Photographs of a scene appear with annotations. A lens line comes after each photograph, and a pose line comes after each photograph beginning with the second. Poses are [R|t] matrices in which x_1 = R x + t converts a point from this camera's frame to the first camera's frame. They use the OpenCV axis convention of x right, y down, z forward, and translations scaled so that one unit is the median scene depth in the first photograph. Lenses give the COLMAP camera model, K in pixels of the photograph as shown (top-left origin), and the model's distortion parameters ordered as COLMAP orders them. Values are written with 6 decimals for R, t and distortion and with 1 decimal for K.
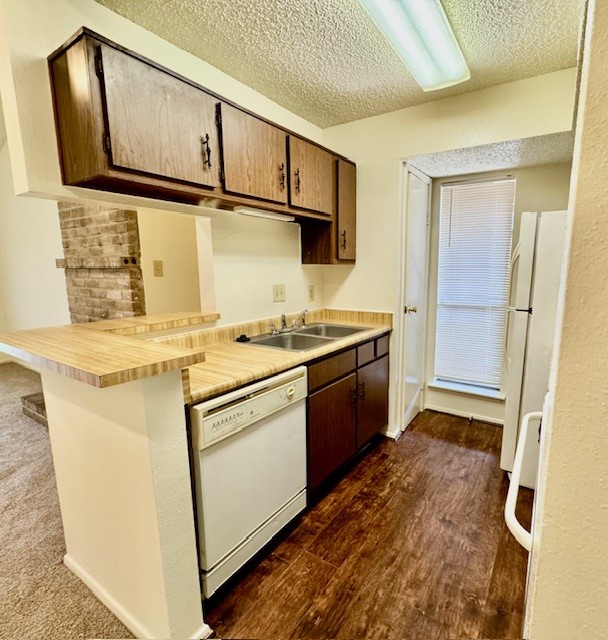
lens RADIAL K [[341.7, 0, 341.0], [0, 341.7, 319.5], [0, 0, 1]] dist [-0.002645, 0.000073]
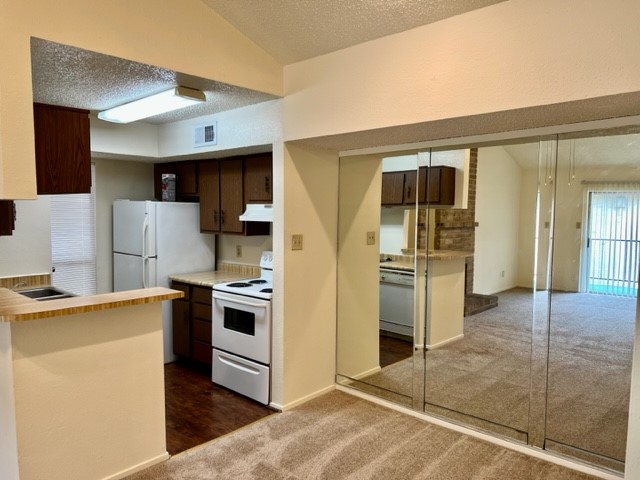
lens RADIAL K [[491.3, 0, 319.7], [0, 491.3, 240.6], [0, 0, 1]] dist [-0.010688, -0.001950]
pose [[0.201557, -0.066349, 0.977227, -1.332345], [0.142336, 0.989096, 0.037797, -0.066036], [-0.969080, 0.131476, 0.208803, -0.249831]]
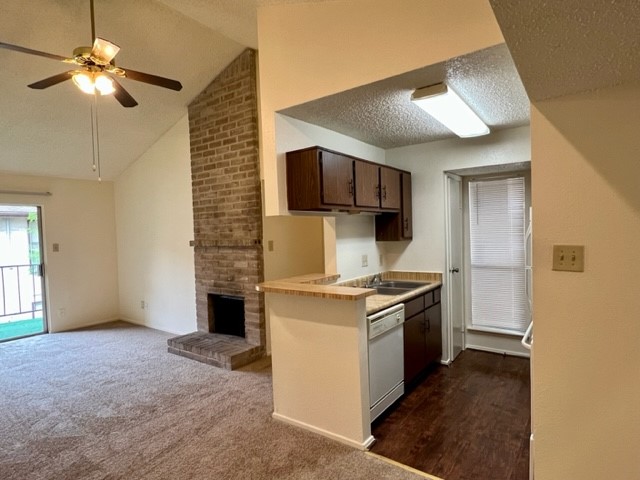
lens RADIAL K [[358.0, 0, 320.0], [0, 358.0, 243.7], [0, 0, 1]] dist [0.002371, -0.001243]
pose [[0.996737, -0.026346, -0.076292, -0.255593], [0.017005, 0.992557, -0.120585, 0.033588], [0.078902, 0.118894, 0.989767, -0.575014]]
